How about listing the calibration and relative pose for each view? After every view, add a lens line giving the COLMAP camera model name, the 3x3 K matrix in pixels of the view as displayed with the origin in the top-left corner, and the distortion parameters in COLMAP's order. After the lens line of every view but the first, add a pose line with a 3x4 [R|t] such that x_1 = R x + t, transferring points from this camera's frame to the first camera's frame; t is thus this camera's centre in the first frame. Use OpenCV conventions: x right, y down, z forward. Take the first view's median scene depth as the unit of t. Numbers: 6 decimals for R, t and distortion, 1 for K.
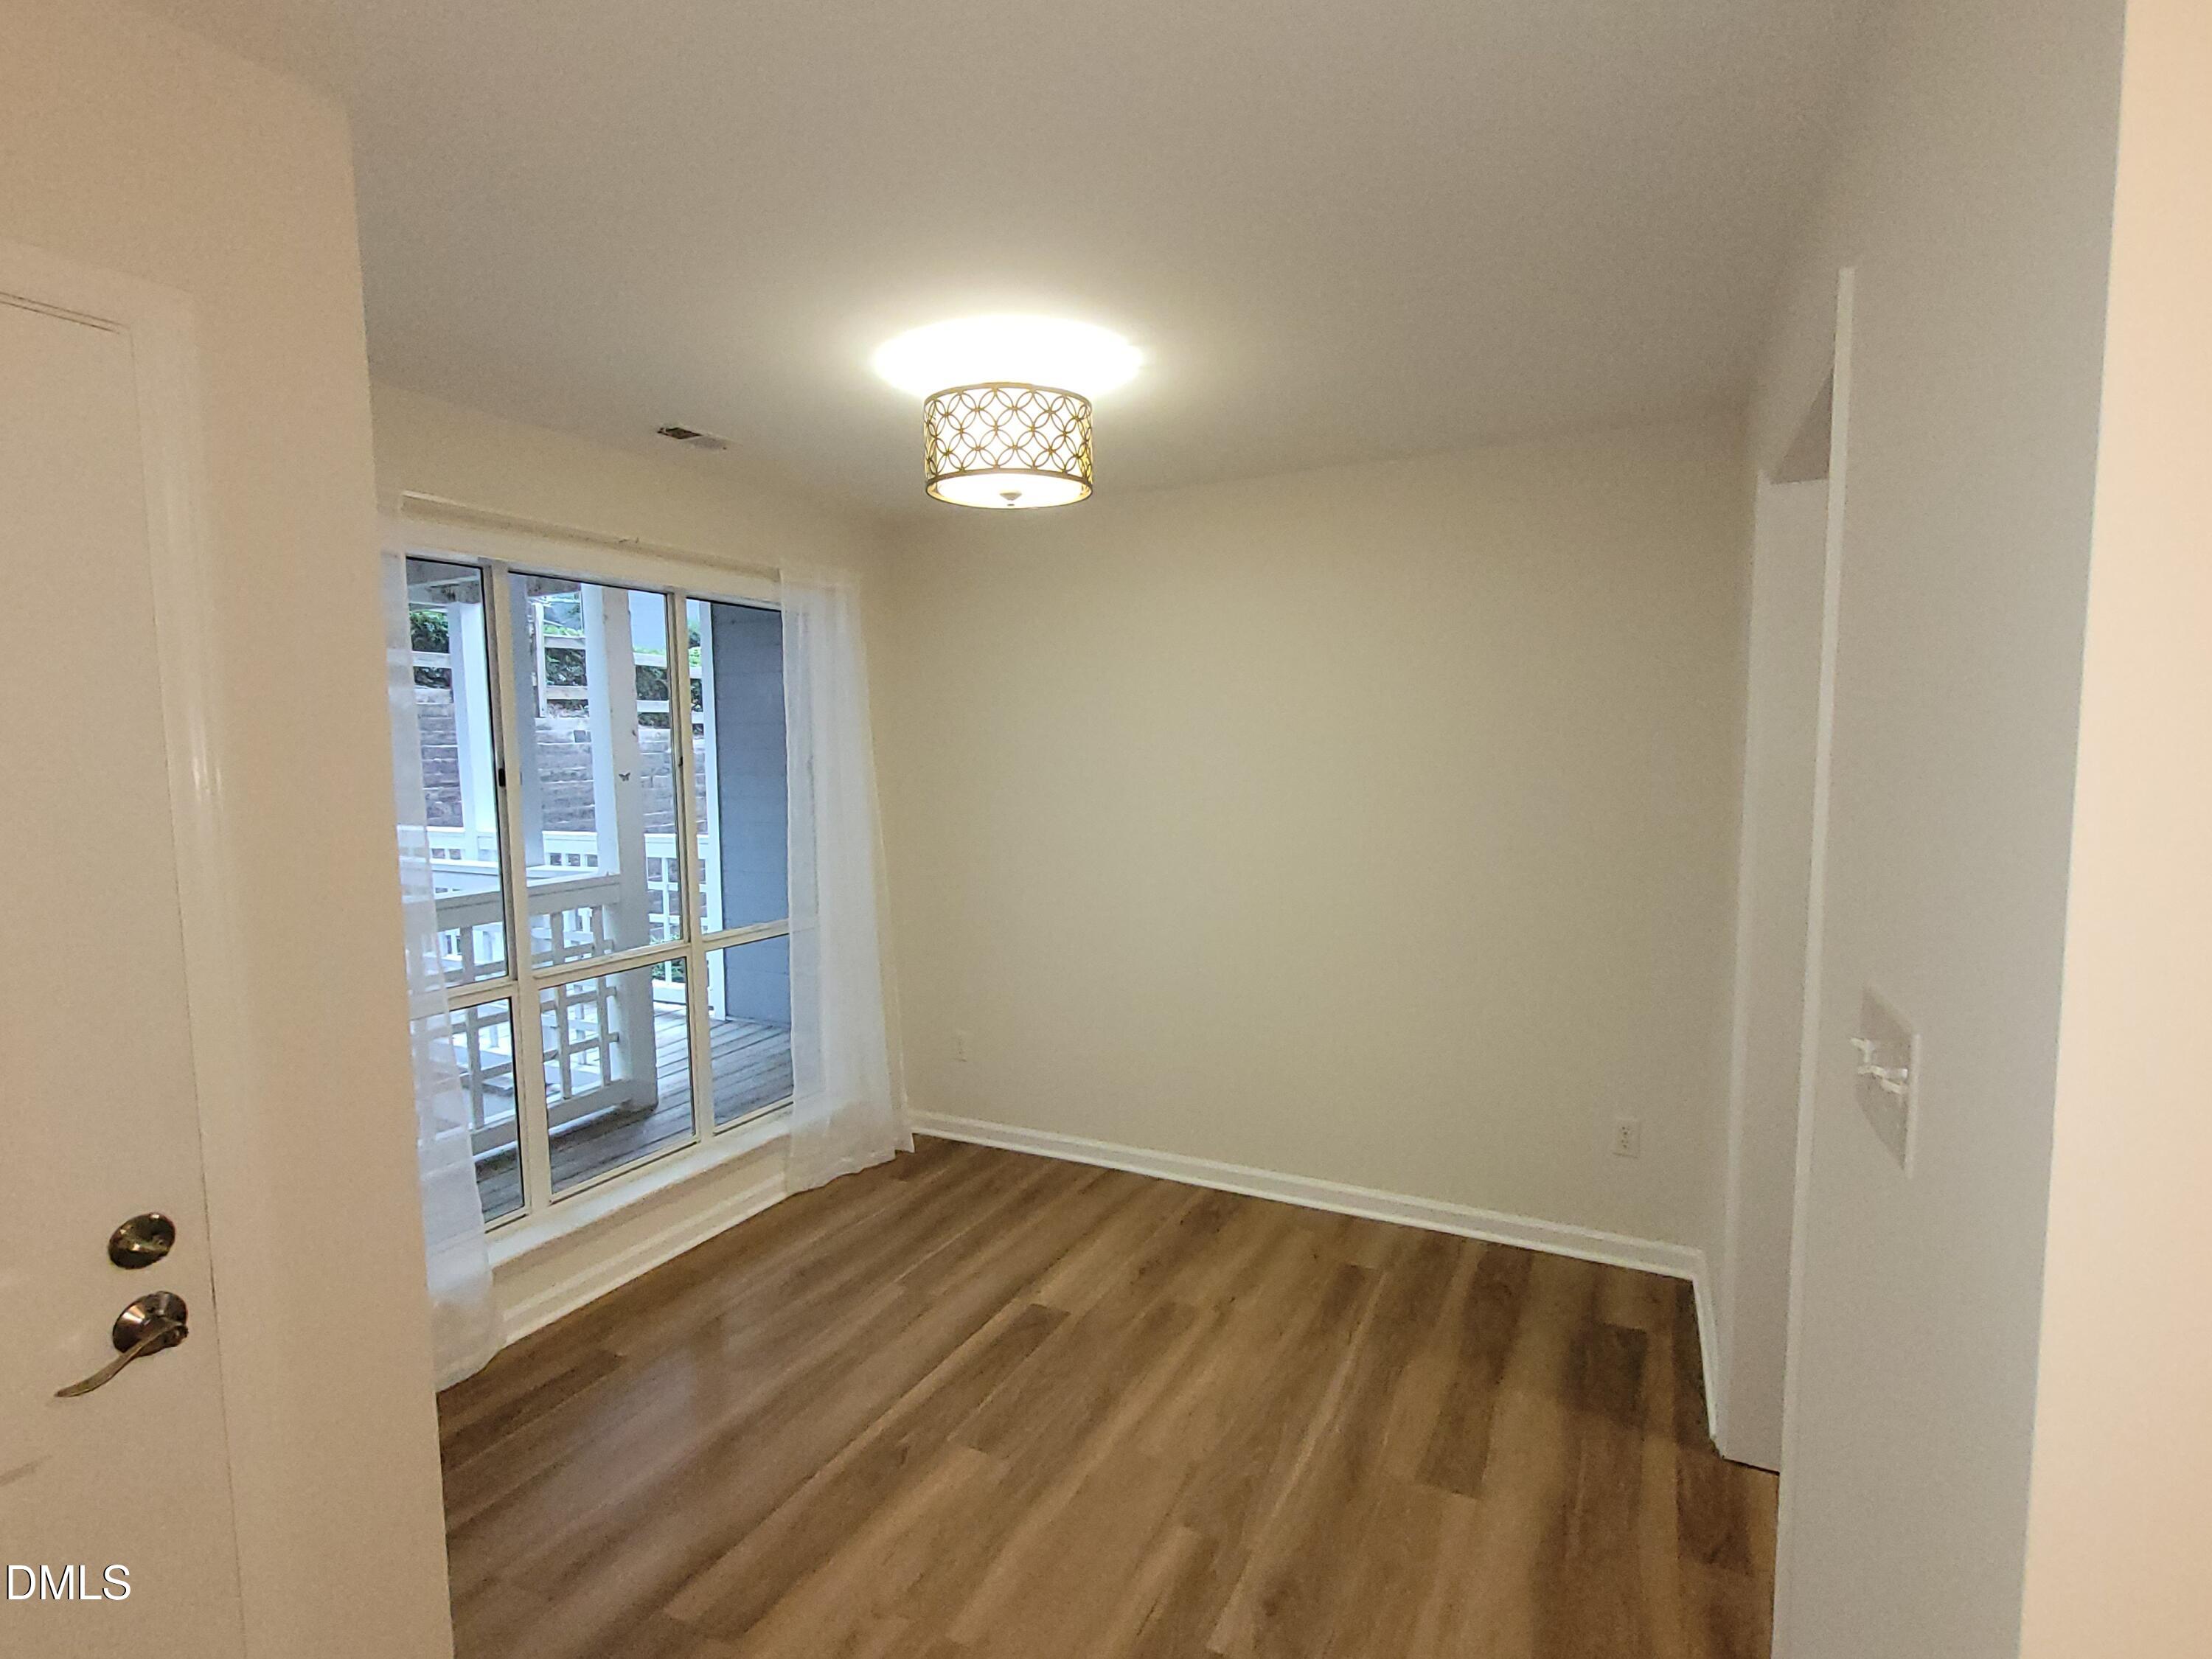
lens RADIAL K [[1069.7, 0, 1106.0], [0, 1069.7, 829.5], [0, 0, 1]] dist [-0.003070, 0.000009]
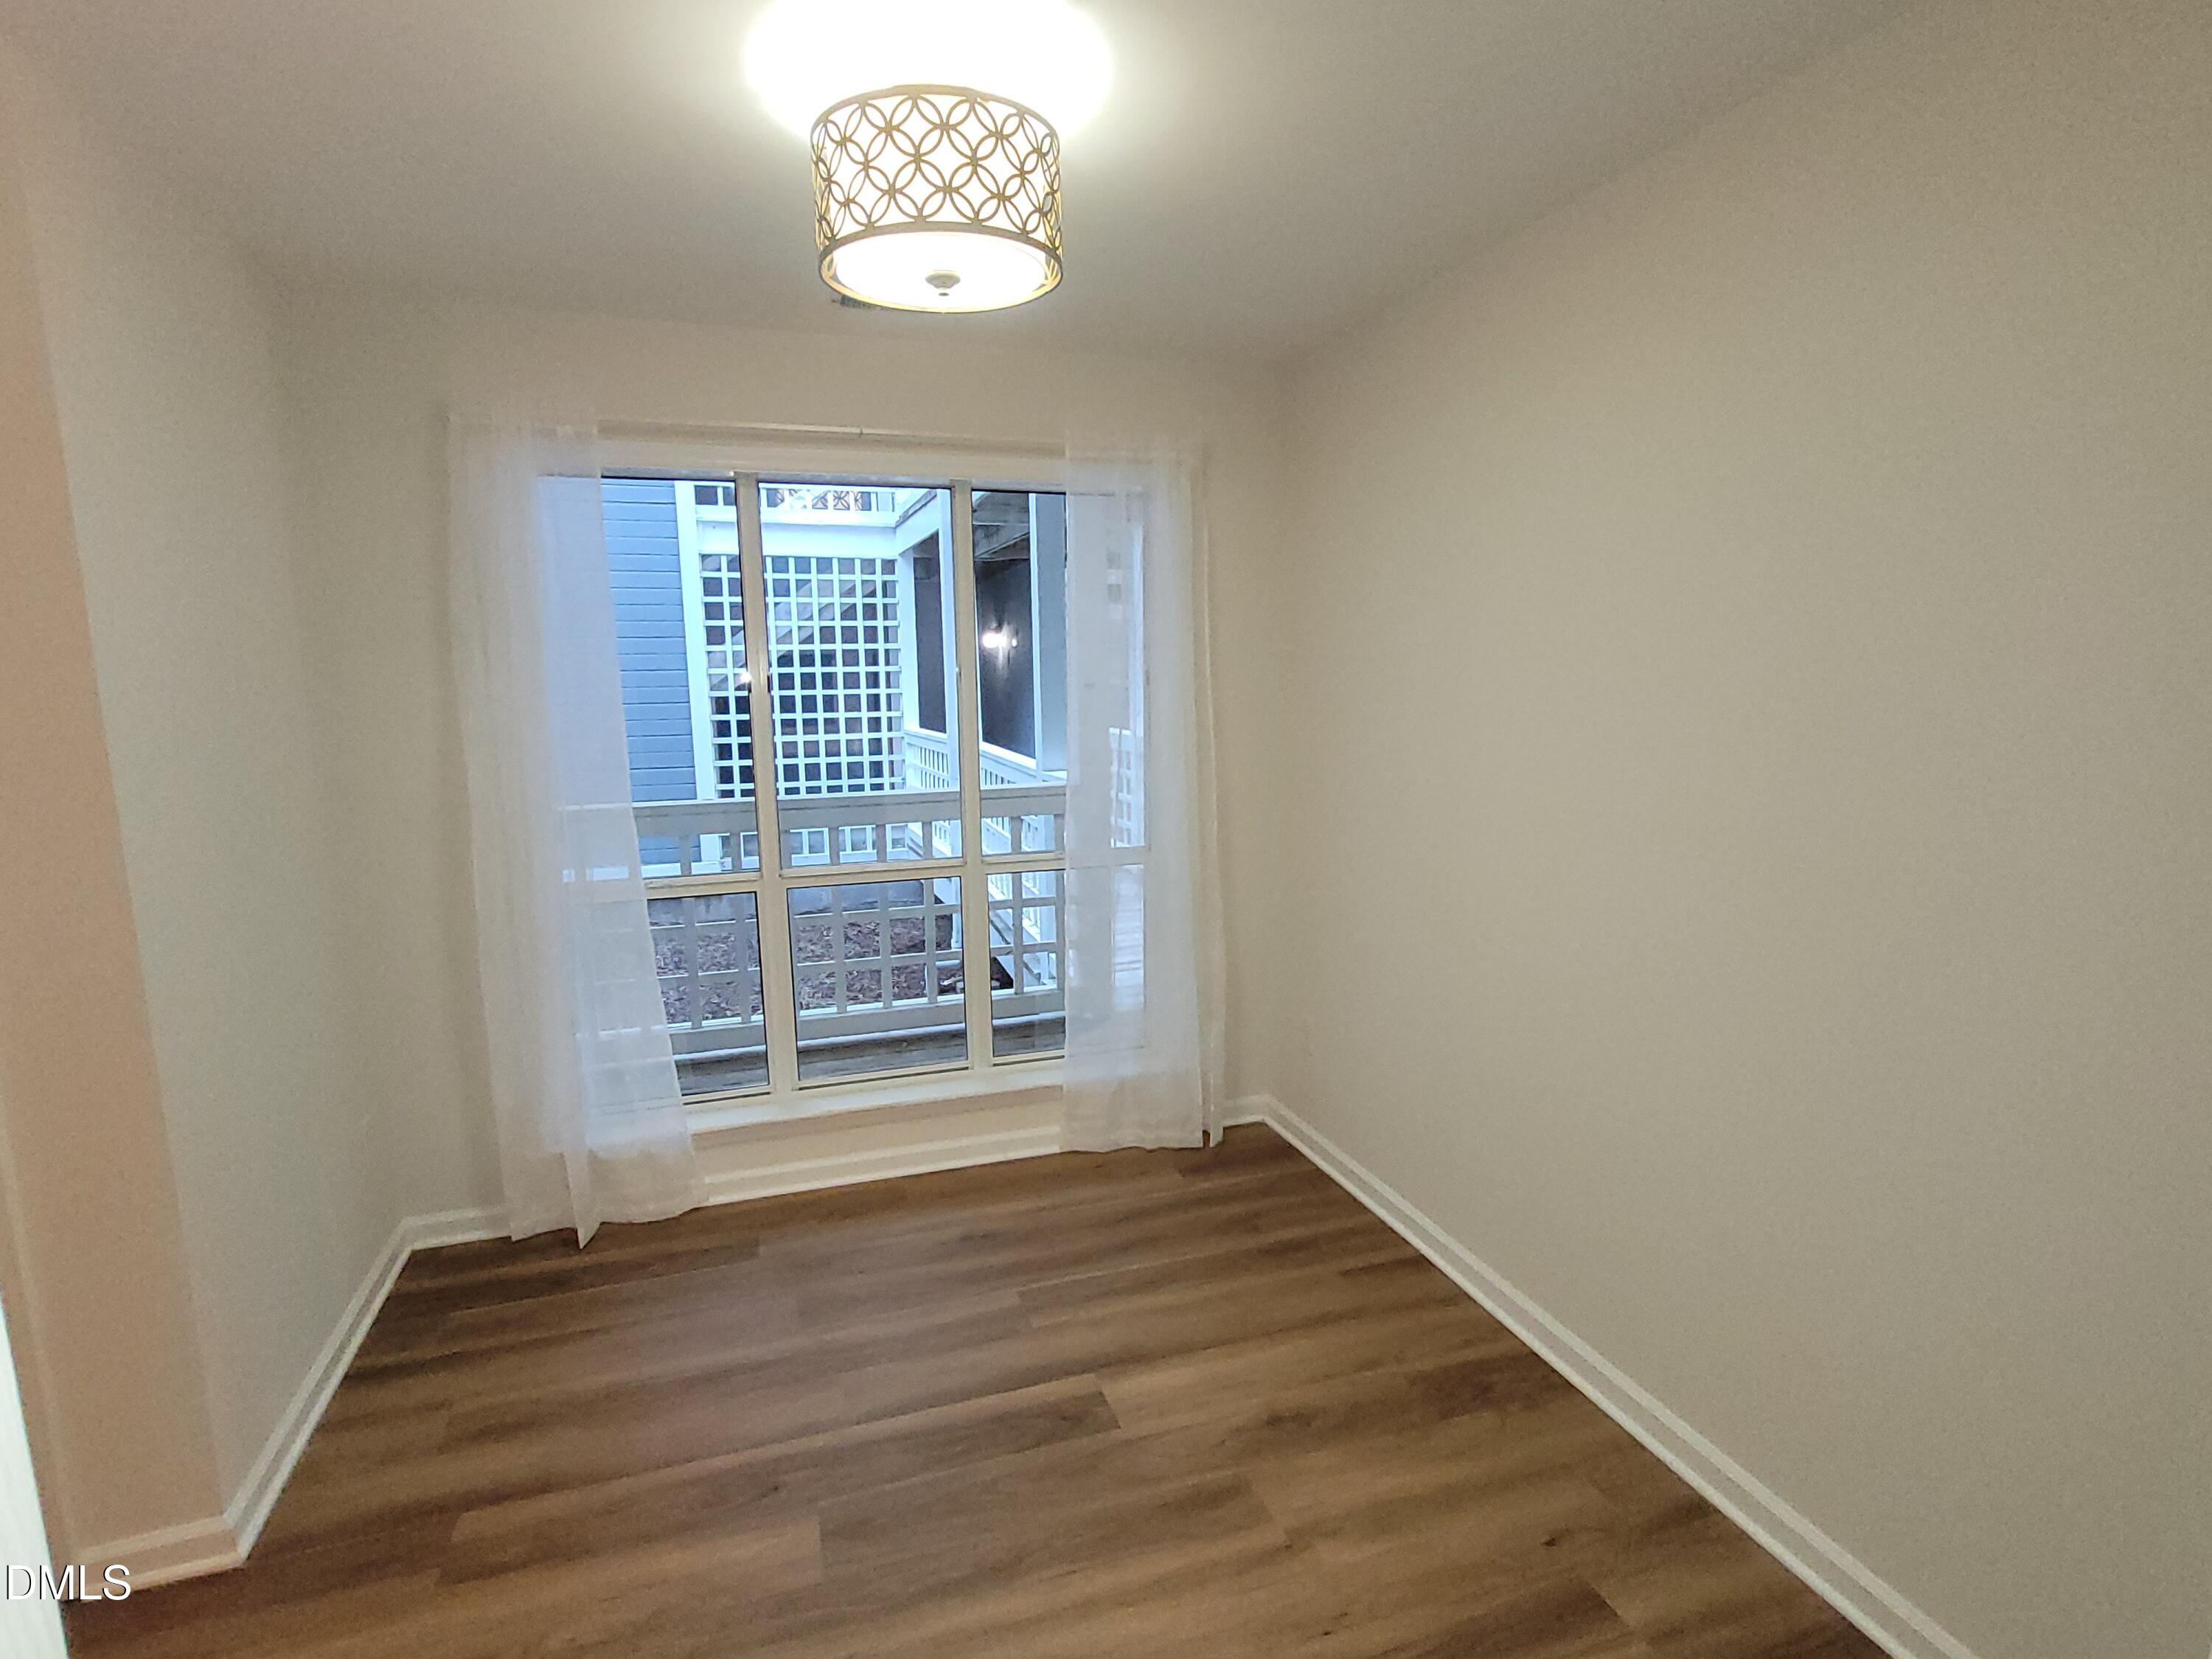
lens RADIAL K [[1075.5, 0, 1096.6], [0, 1075.5, 849.9], [0, 0, 1]] dist [-0.004667, -0.000555]
pose [[0.706539, 0.116547, -0.698011, 0.393343], [-0.048694, 0.992014, 0.116348, -0.023690], [0.705997, -0.048215, 0.706572, 0.452629]]
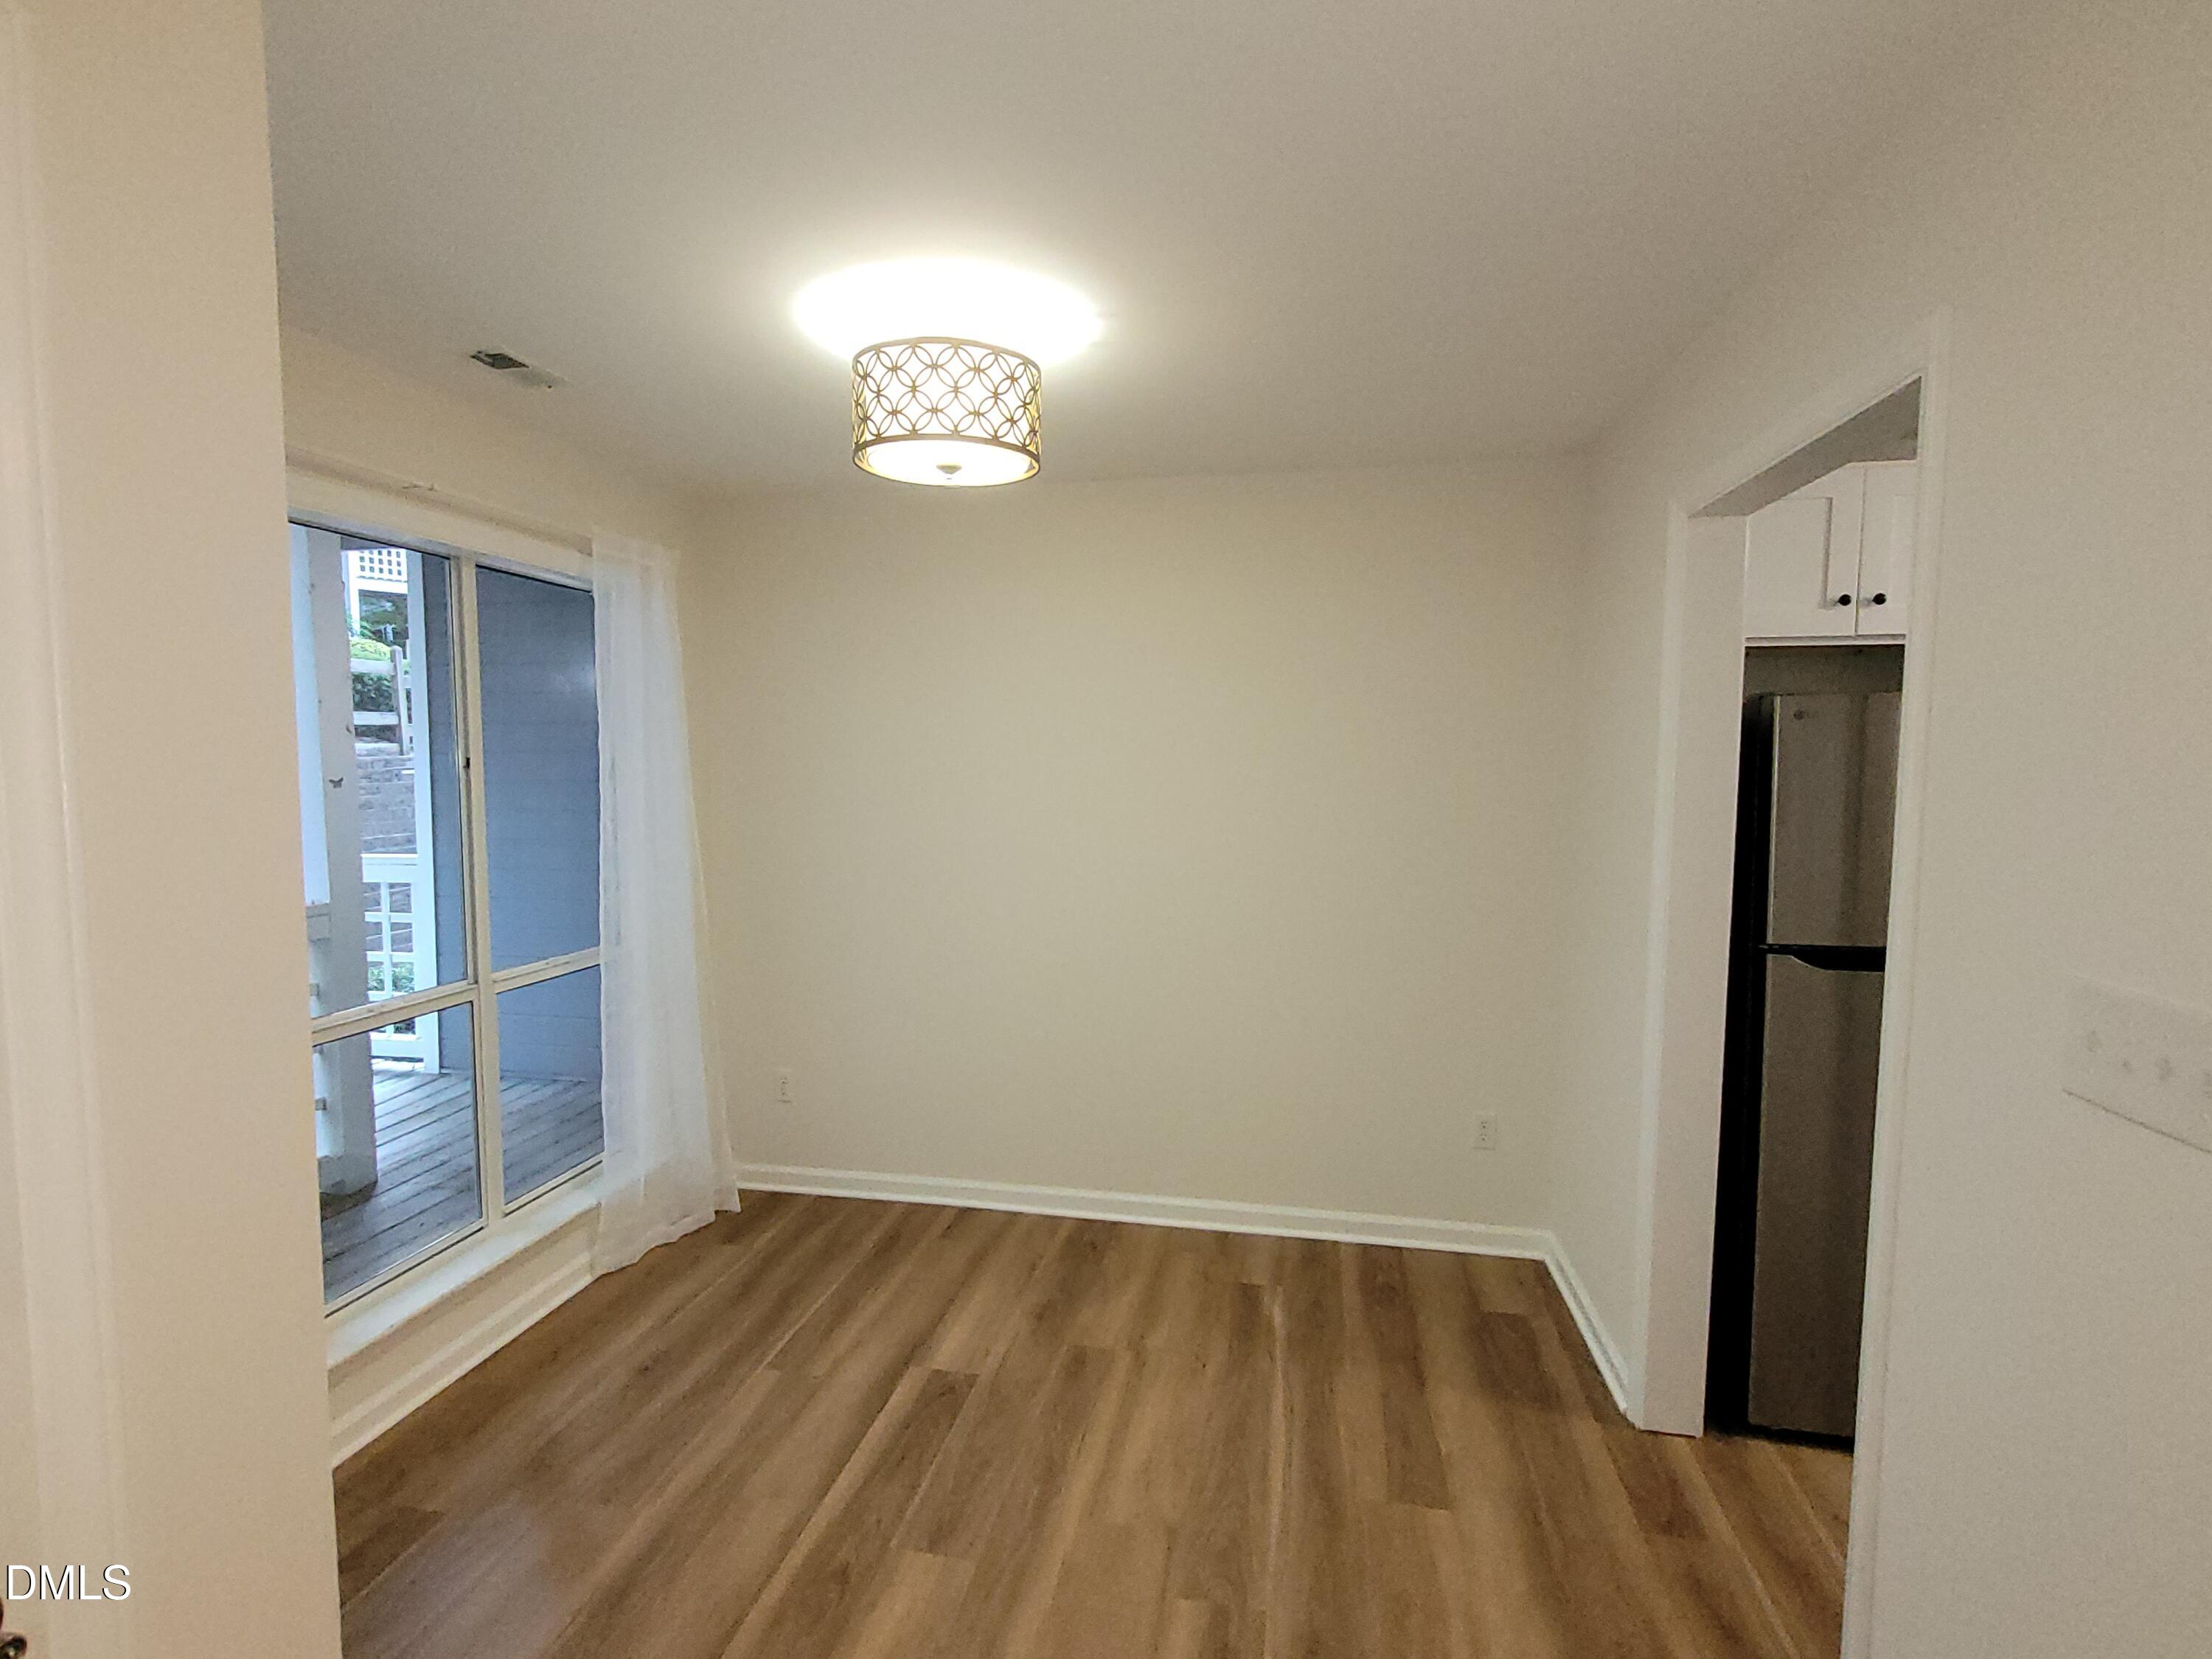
lens RADIAL K [[1075.6, 0, 1089.2], [0, 1075.6, 845.2], [0, 0, 1]] dist [0.000648, 0.000832]
pose [[0.964813, -0.013944, 0.262566, -0.164113], [0.012437, 0.999895, 0.007399, -0.005167], [-0.262641, -0.003873, 0.964886, 0.084372]]
